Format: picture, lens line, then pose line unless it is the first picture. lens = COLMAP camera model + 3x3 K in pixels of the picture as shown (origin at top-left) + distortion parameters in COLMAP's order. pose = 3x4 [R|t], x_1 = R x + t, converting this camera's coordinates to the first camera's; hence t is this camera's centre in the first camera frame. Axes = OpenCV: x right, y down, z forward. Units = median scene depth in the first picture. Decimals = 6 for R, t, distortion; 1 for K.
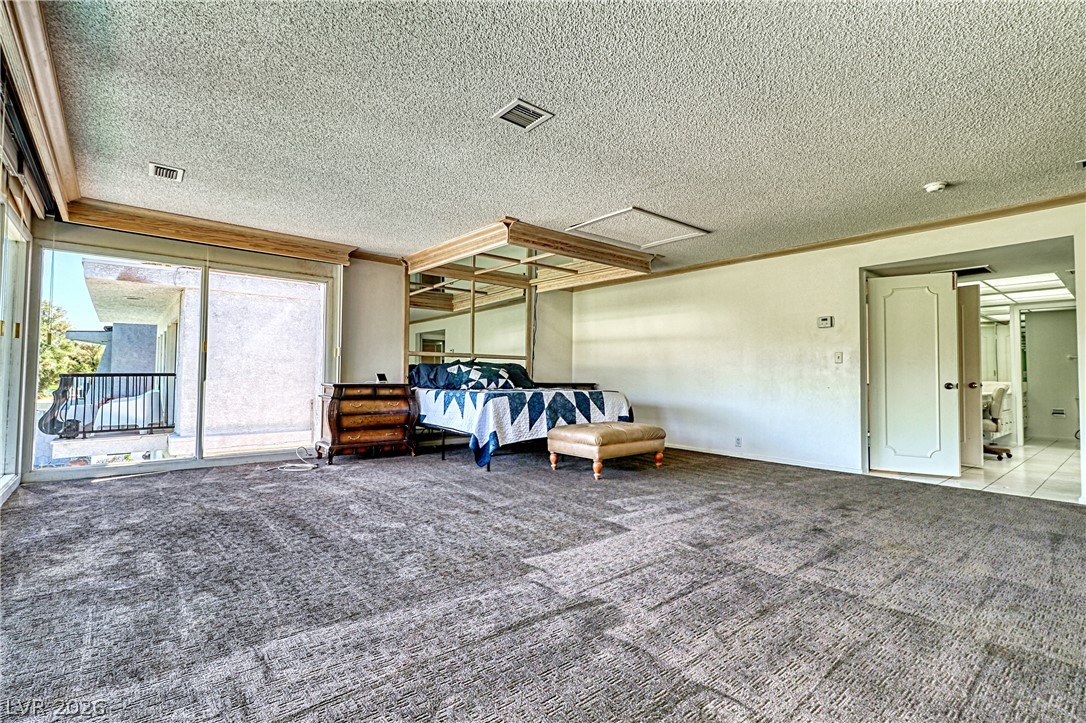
lens RADIAL K [[499.7, 0, 536.7], [0, 499.7, 360.2], [0, 0, 1]] dist [0.003764, -0.002235]
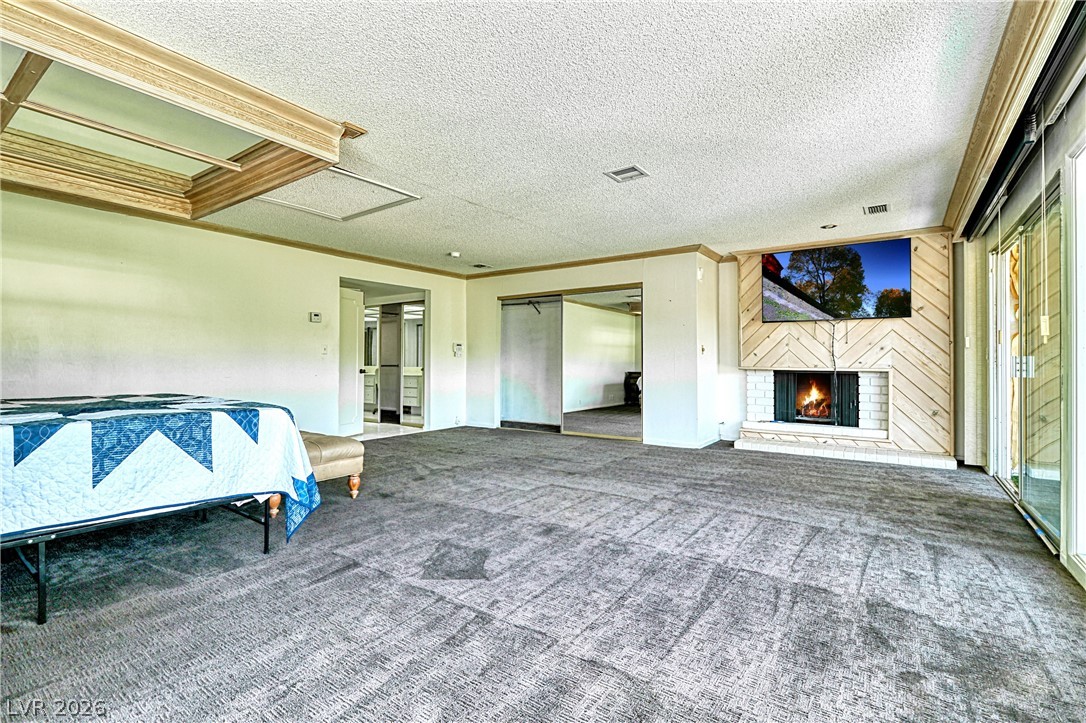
lens RADIAL K [[499.7, 0, 540.9], [0, 499.7, 363.5], [0, 0, 1]] dist [0.003764, -0.002235]
pose [[-0.247955, -0.012641, 0.968689, -0.746004], [-0.034806, 0.999386, 0.004133, 0.005670], [-0.968146, -0.032692, -0.248243, 0.919716]]
